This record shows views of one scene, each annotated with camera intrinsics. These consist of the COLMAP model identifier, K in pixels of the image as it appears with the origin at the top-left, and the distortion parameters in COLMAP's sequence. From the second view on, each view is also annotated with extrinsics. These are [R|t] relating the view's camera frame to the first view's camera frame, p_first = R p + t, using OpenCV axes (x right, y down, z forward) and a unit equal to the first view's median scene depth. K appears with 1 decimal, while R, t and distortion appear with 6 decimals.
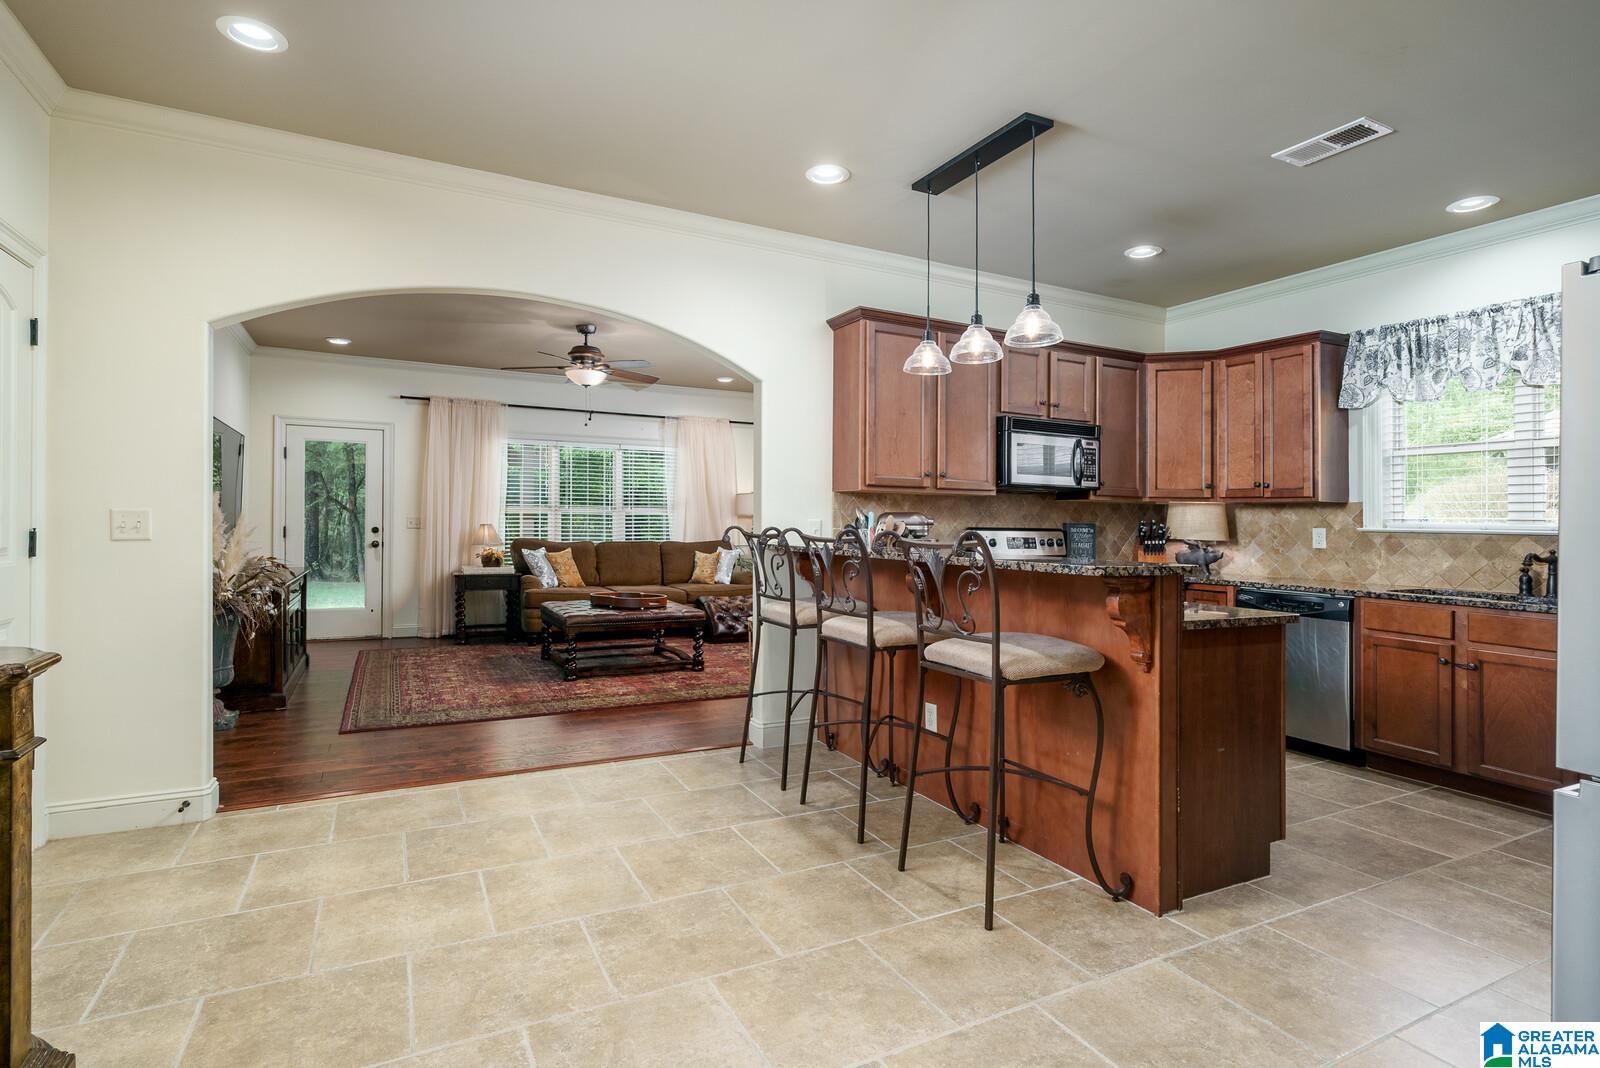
lens RADIAL K [[801.7, 0, 782.5], [0, 801.7, 499.5], [0, 0, 1]] dist [-0.000472, 0.000971]
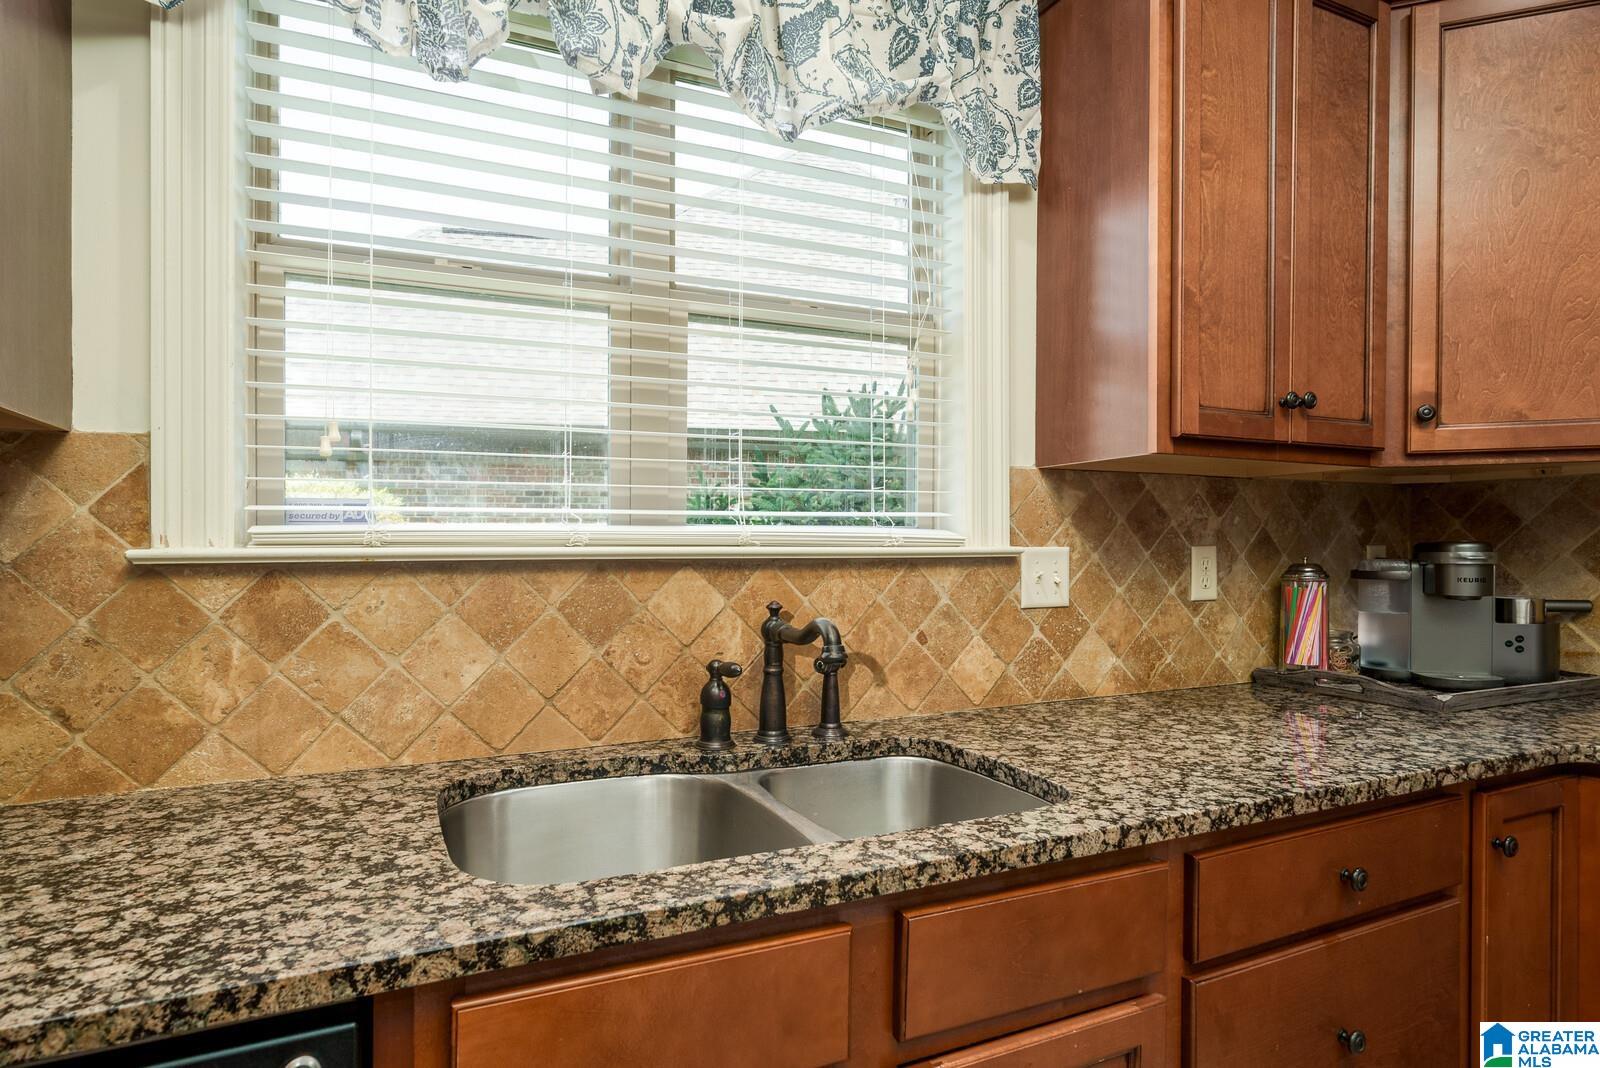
lens RADIAL K [[878.4, 0, 796.8], [0, 878.4, 540.2], [0, 0, 1]] dist [0.004326, -0.000196]
pose [[0.030672, -0.013424, 0.999439, 0.494461], [-0.023132, 0.999632, 0.014136, 0.026090], [-0.999262, -0.023553, 0.030350, 0.831772]]
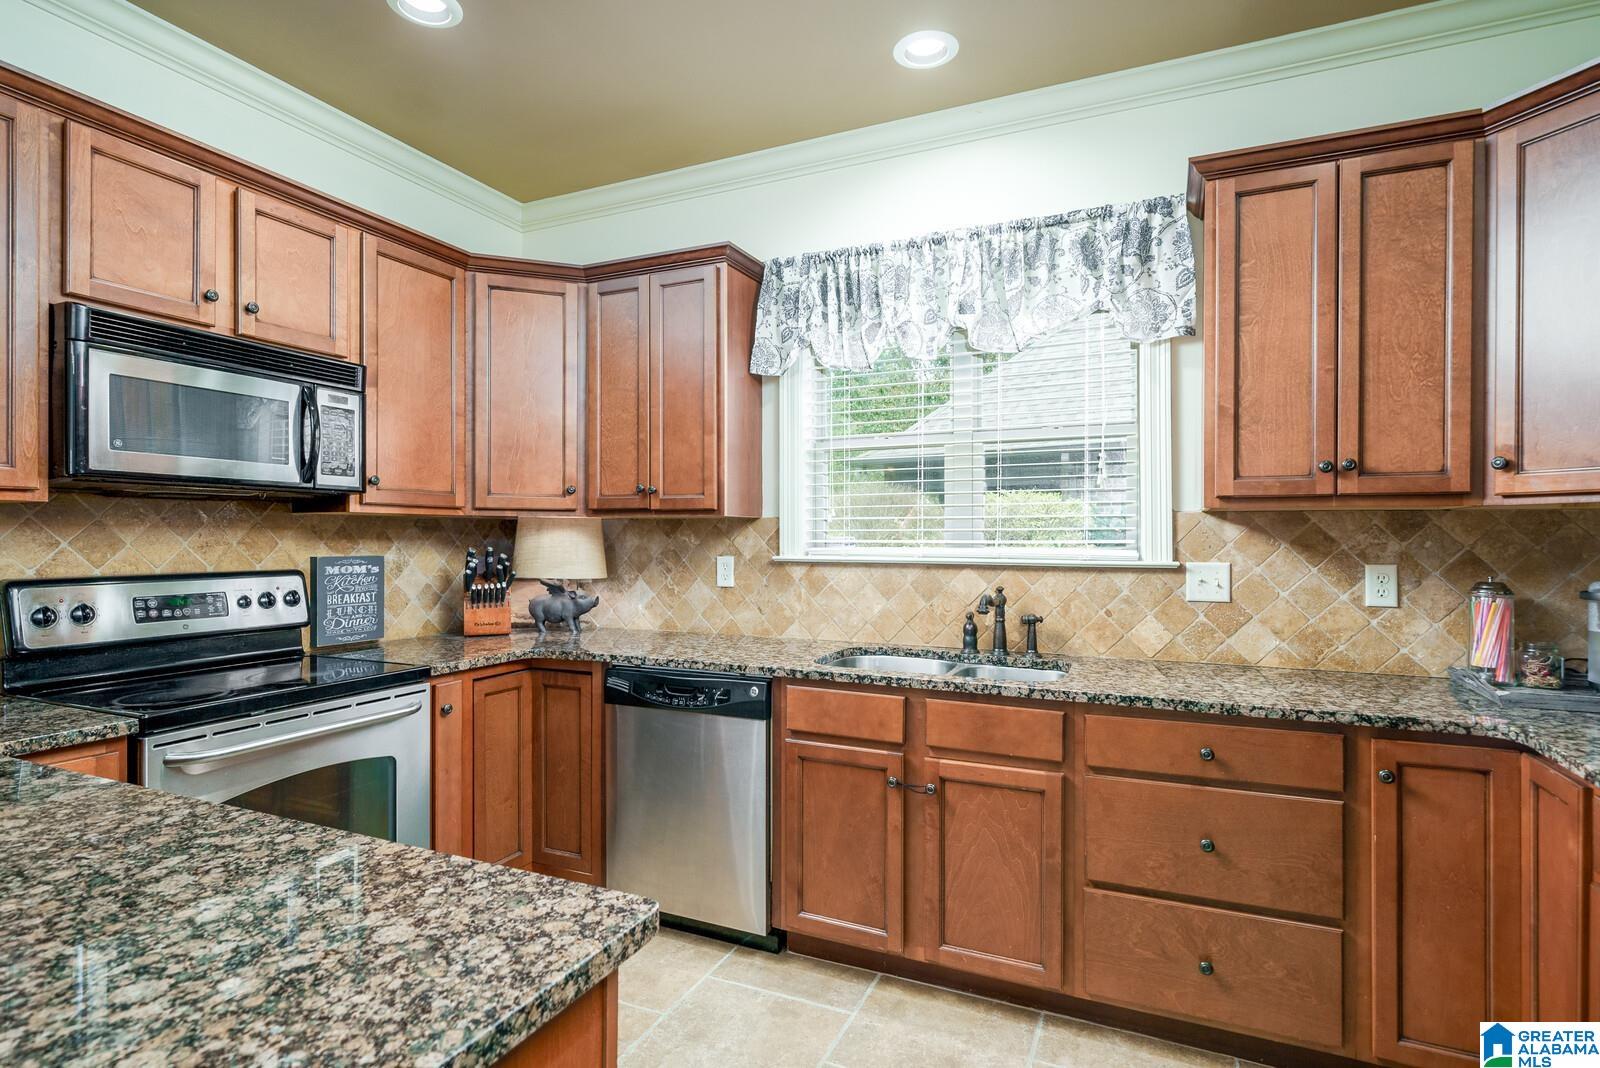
lens RADIAL K [[801.7, 0, 800.2], [0, 801.7, 529.8], [0, 0, 1]] dist [-0.000472, 0.000971]
pose [[0.779956, -0.010964, 0.625738, 0.325256], [-0.004403, 0.999726, 0.023004, -0.001907], [-0.625818, -0.020697, 0.779694, 0.477529]]
